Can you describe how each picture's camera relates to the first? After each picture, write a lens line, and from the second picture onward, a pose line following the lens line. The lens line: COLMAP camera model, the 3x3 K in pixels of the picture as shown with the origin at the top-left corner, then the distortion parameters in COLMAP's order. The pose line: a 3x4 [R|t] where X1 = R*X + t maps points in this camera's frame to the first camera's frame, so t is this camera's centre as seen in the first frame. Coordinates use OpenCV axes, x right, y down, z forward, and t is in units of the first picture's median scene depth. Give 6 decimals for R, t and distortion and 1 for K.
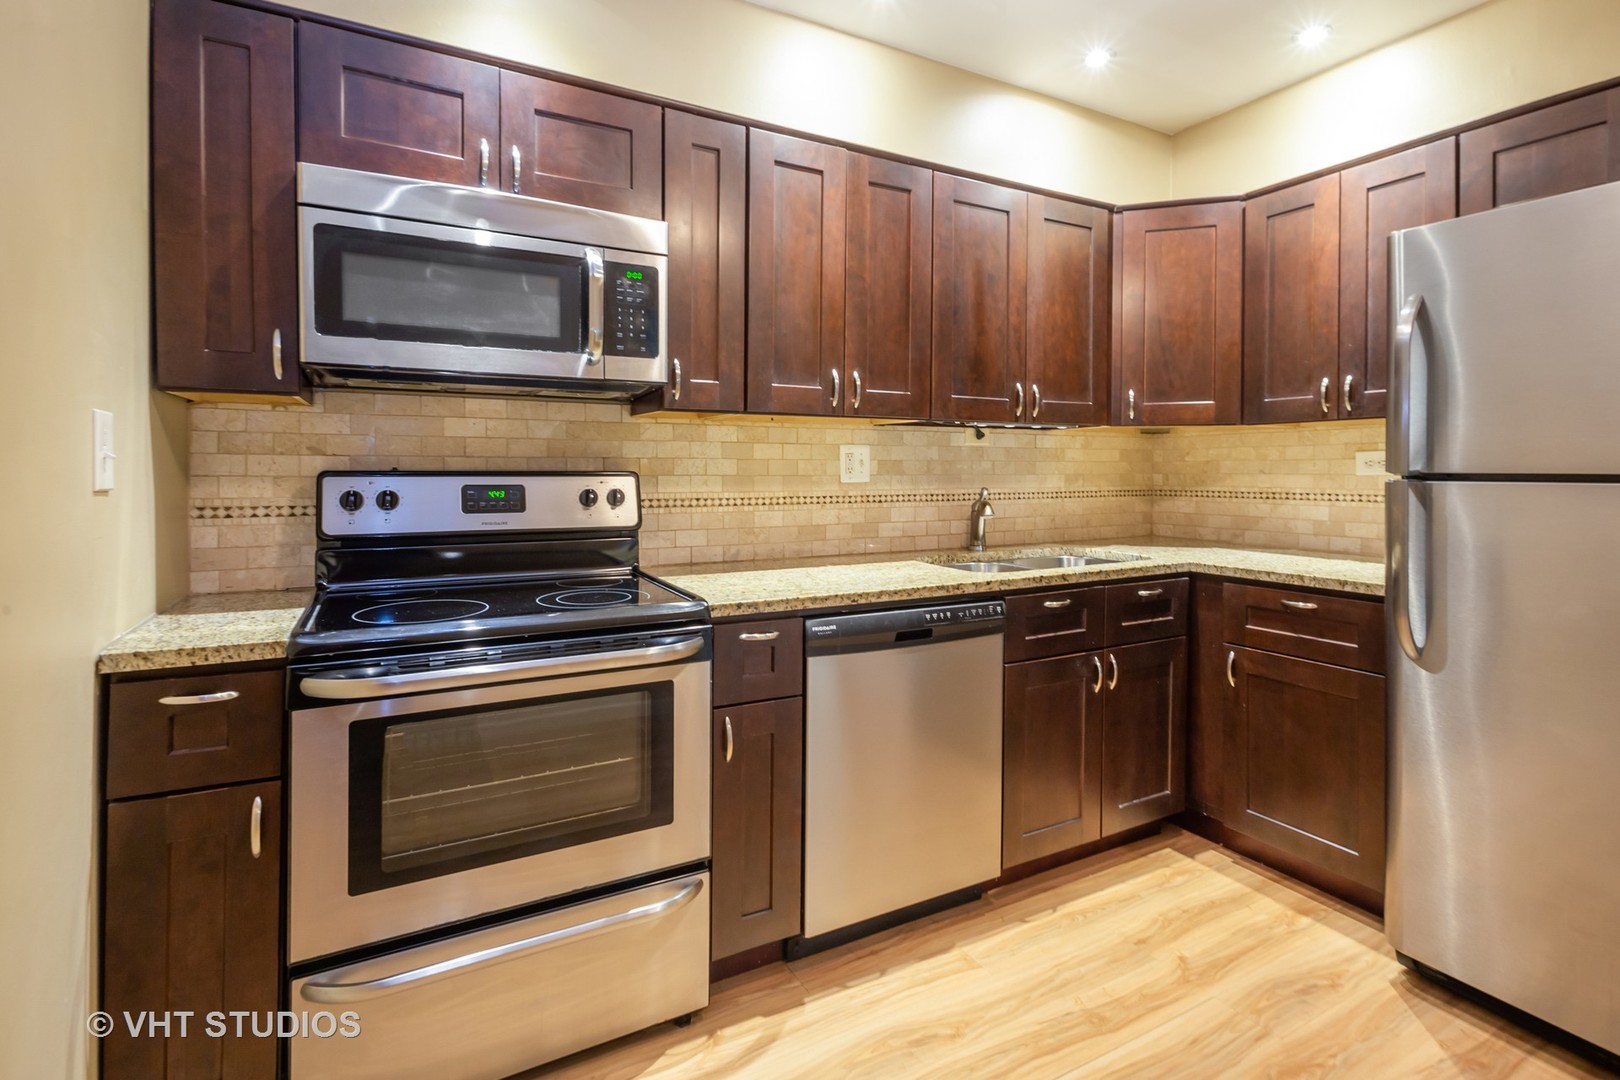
lens RADIAL K [[795.4, 0, 817.2], [0, 795.4, 486.2], [0, 0, 1]] dist [0.006088, 0.000971]
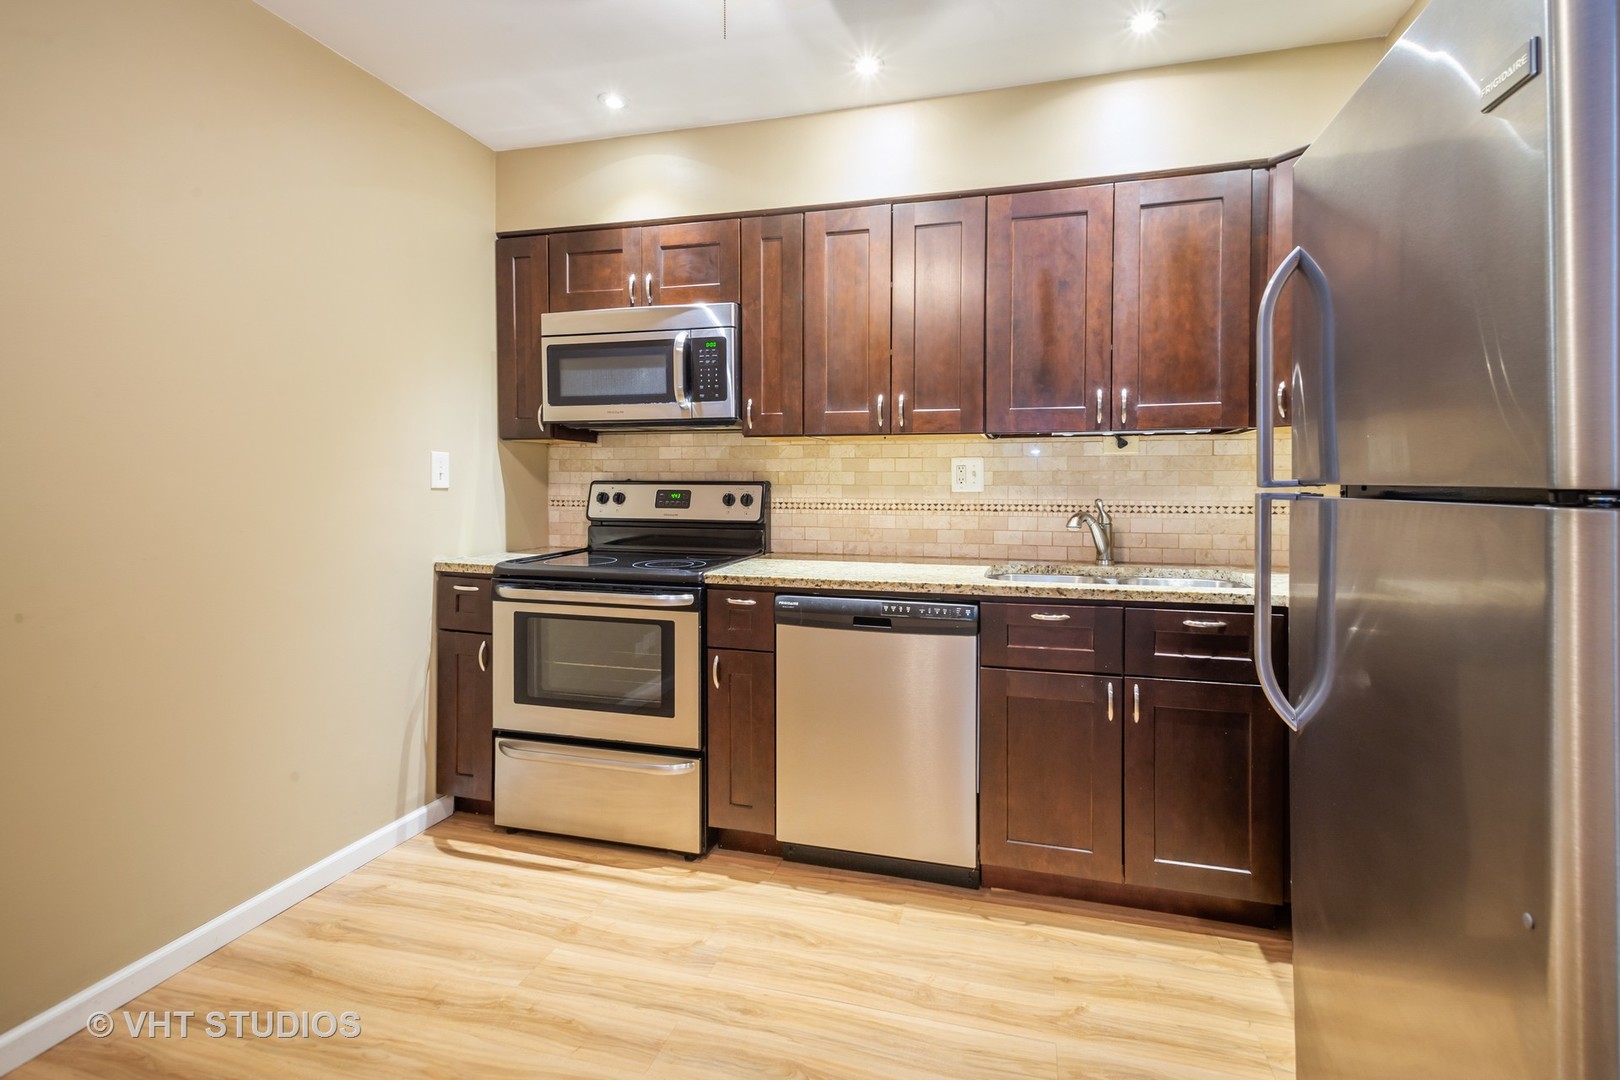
lens RADIAL K [[774.0, 0, 819.1], [0, 774.0, 501.8], [0, 0, 1]] dist [0.018229, 0.000827]
pose [[0.704365, 0.019439, -0.709572, 0.826542], [-0.016313, 0.999804, 0.011197, 0.000063], [0.709651, 0.003688, 0.704544, 0.138060]]
